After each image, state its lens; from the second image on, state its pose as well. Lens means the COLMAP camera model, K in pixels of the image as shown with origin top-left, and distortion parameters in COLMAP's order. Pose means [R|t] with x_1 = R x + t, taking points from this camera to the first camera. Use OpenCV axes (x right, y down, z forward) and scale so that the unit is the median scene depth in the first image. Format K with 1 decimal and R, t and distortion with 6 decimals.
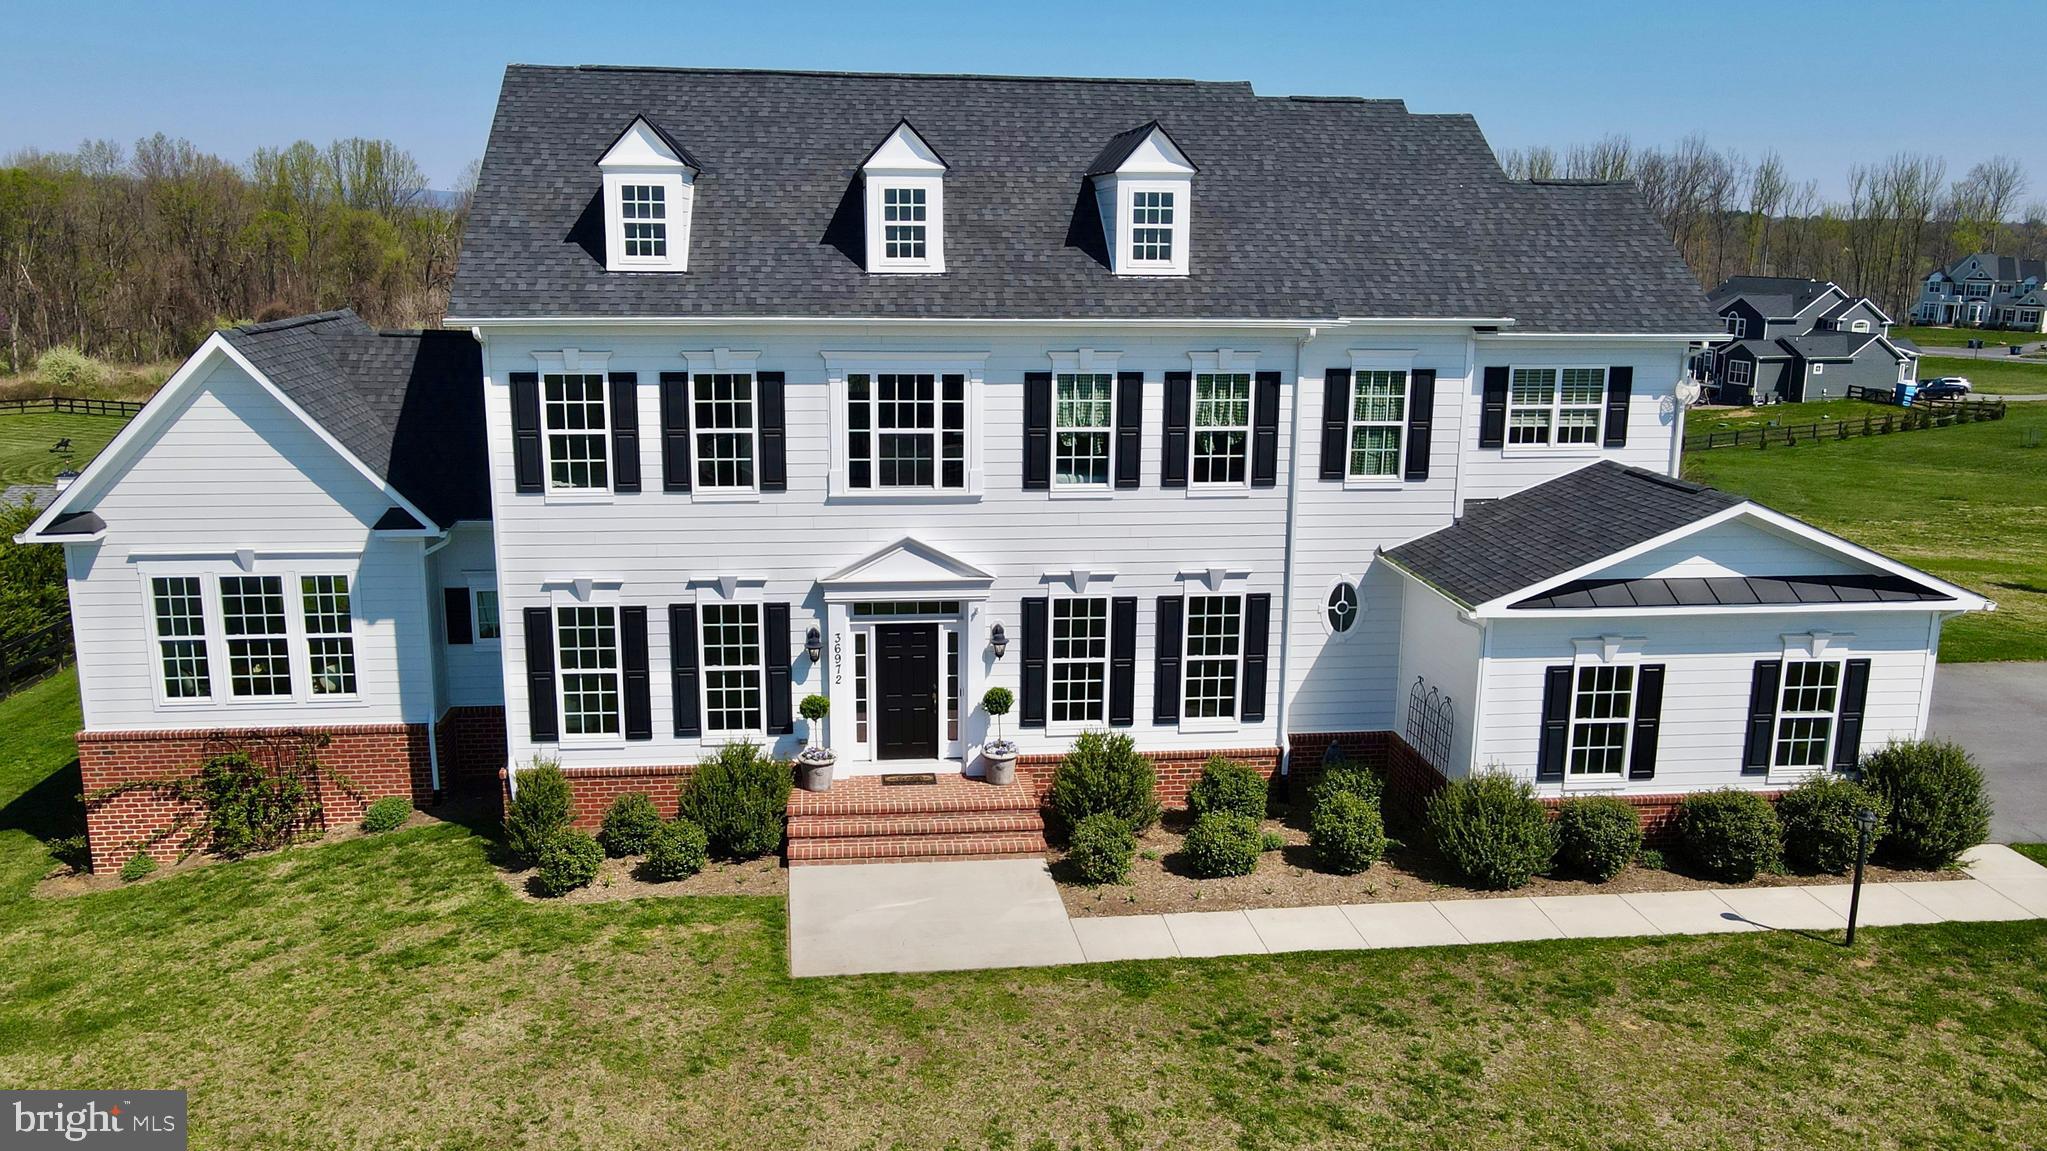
lens RADIAL K [[1462.5, 0, 1023.8], [0, 1462.5, 568.4], [0, 0, 1]] dist [0.003081, 0.009615]
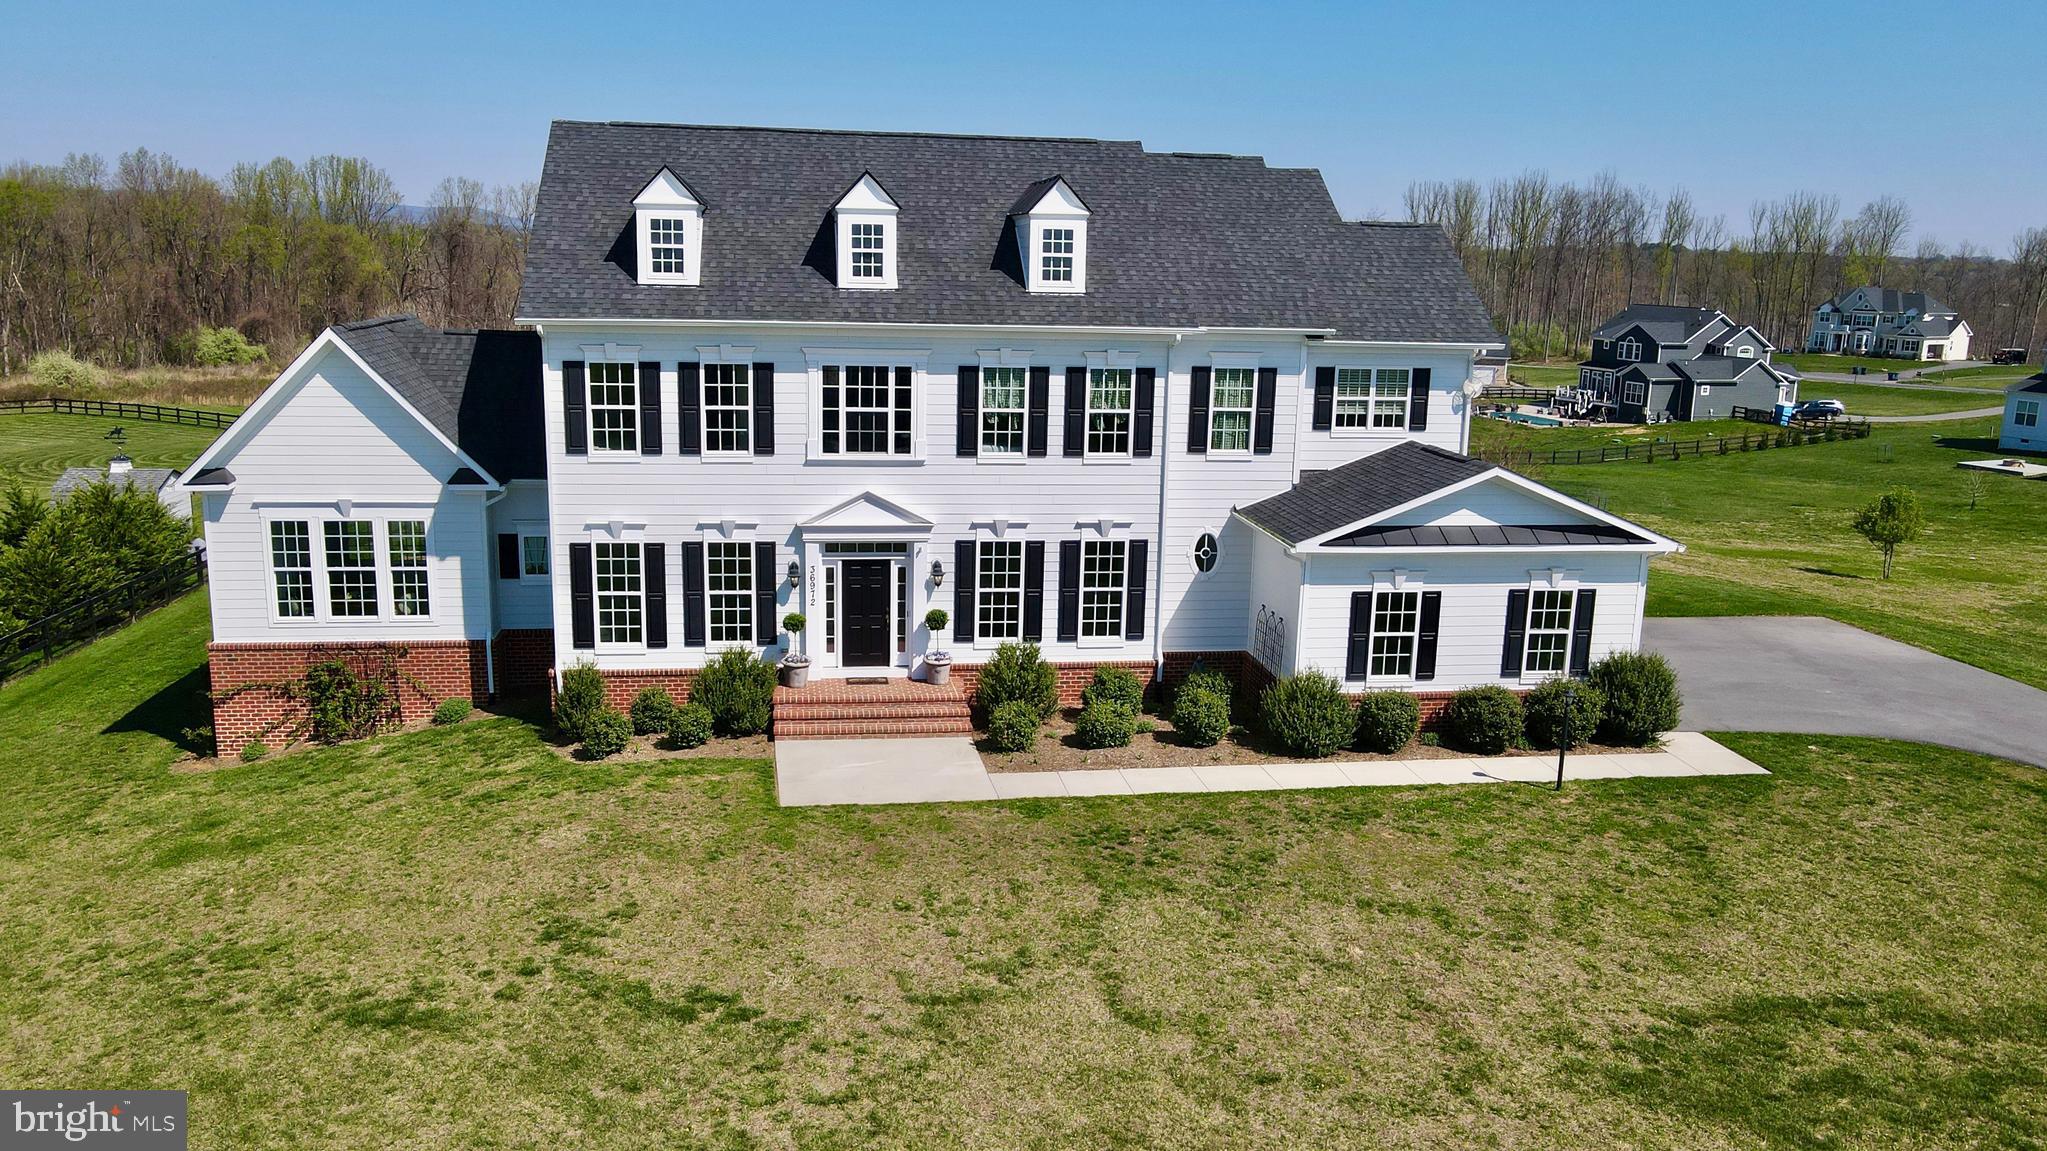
lens RADIAL K [[1462.5, 0, 1020.1], [0, 1462.5, 583.0], [0, 0, 1]] dist [0.003081, 0.009615]
pose [[0.999527, 0.006678, 0.030021, 0.017510], [-0.006548, 0.999969, -0.004427, 0.064112], [-0.030049, 0.004228, 0.999539, -0.299727]]
